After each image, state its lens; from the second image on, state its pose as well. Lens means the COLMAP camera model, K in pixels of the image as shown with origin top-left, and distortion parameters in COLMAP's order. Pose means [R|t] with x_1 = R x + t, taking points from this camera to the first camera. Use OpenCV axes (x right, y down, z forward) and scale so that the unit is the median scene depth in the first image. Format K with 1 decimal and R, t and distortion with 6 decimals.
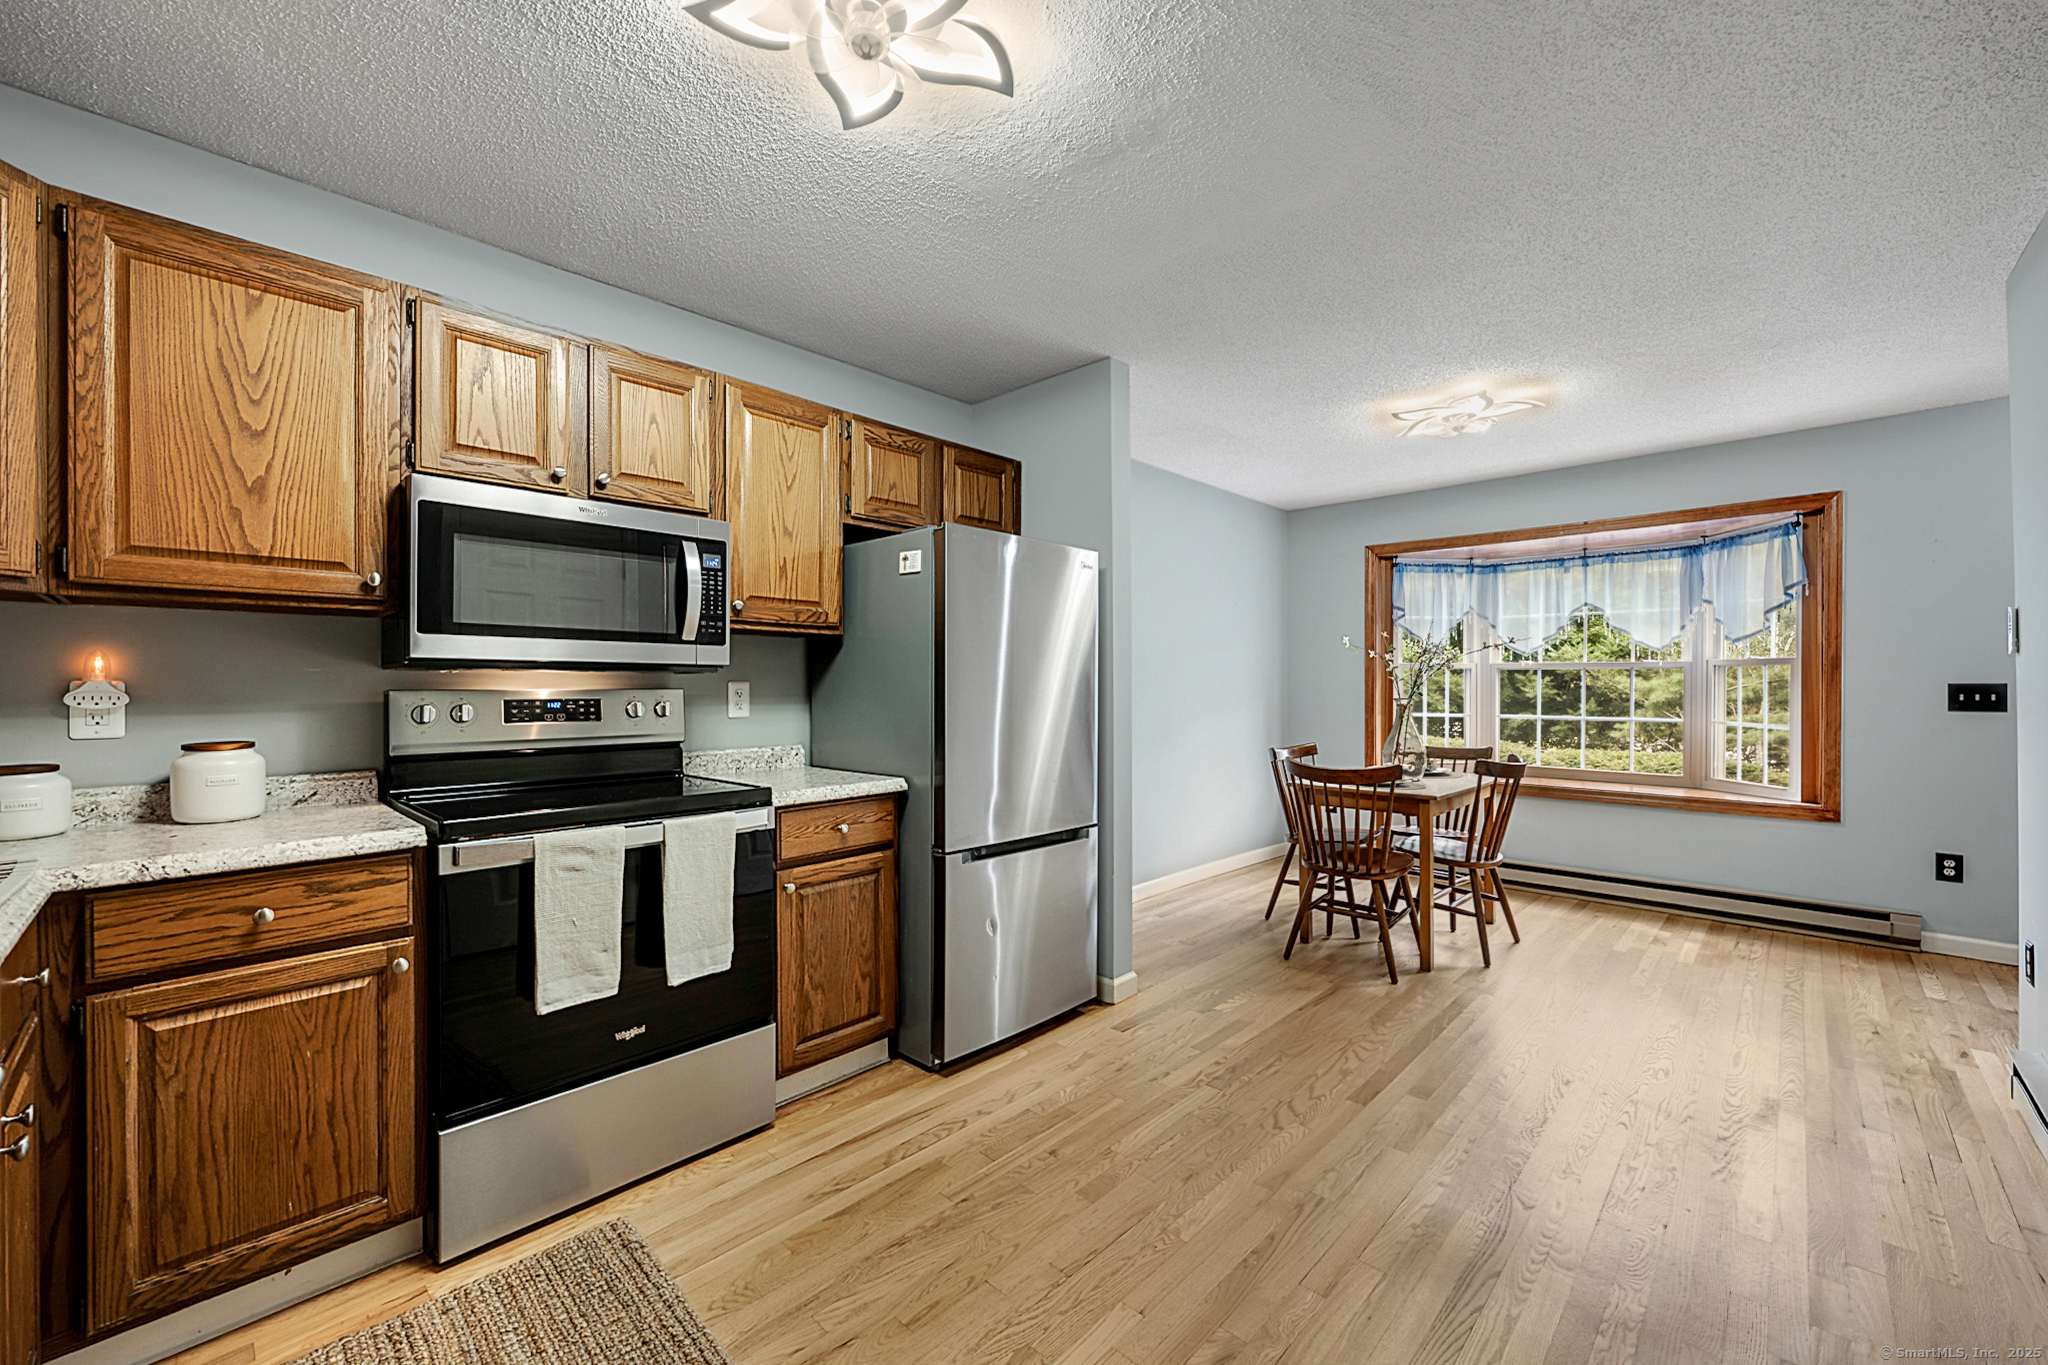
lens RADIAL K [[832.2, 0, 1024.5], [0, 832.2, 689.4], [0, 0, 1]] dist [-0.000323, -0.000087]
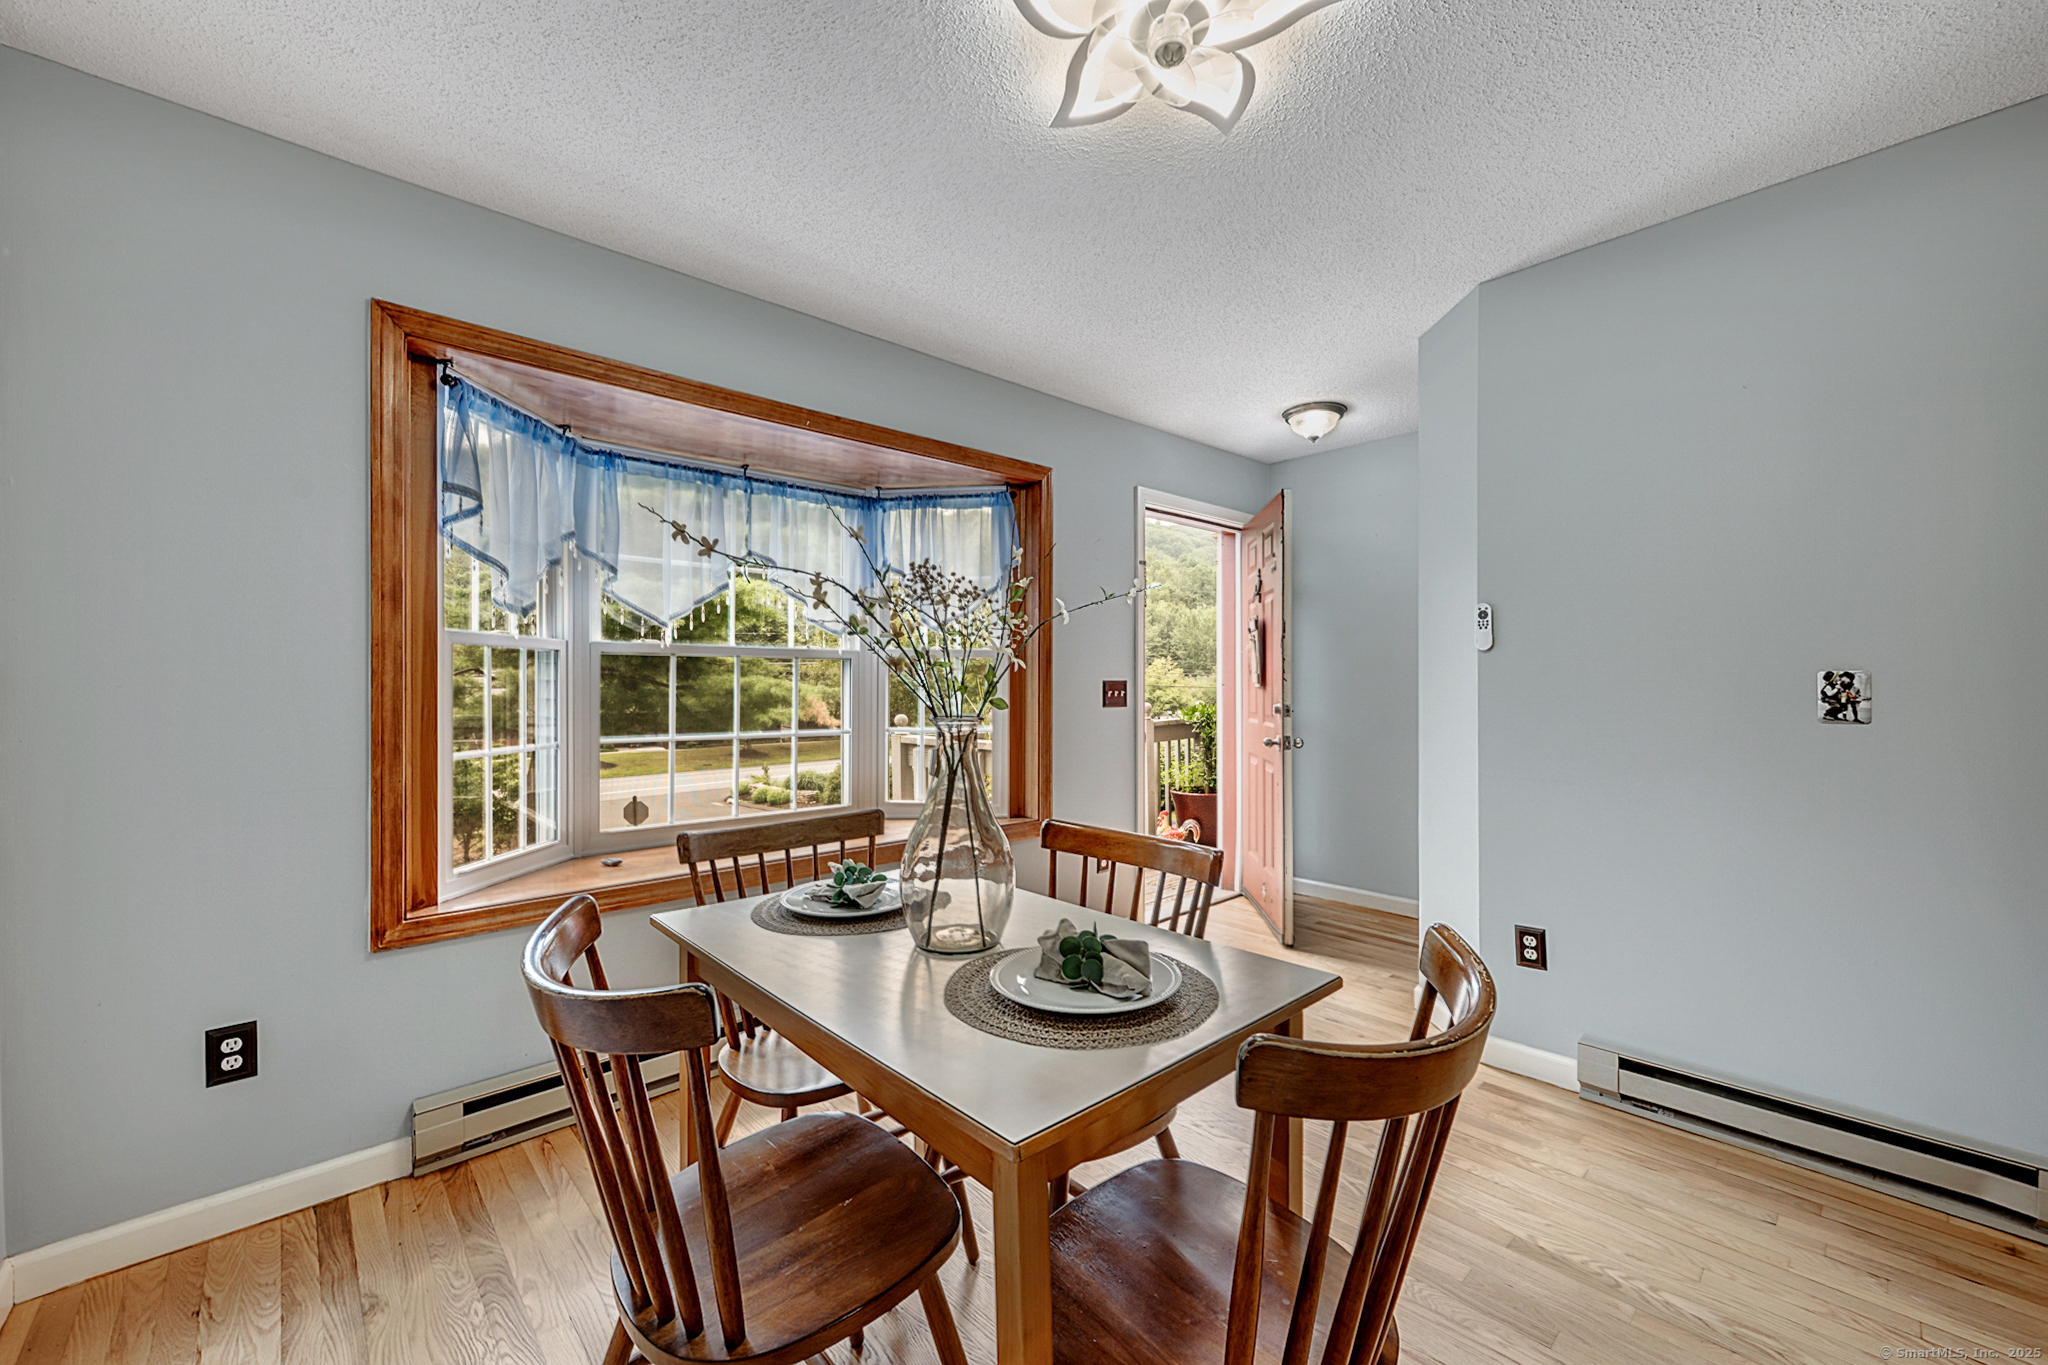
lens RADIAL K [[849.3, 0, 1024.0], [0, 849.3, 682.5], [0, 0, 1]] dist [-0.000184, -0.000038]
pose [[0.074936, 0.006538, 0.997167, 0.049095], [0.003586, 0.999970, -0.006826, 0.000832], [-0.997182, 0.004088, 0.074910, 0.818577]]
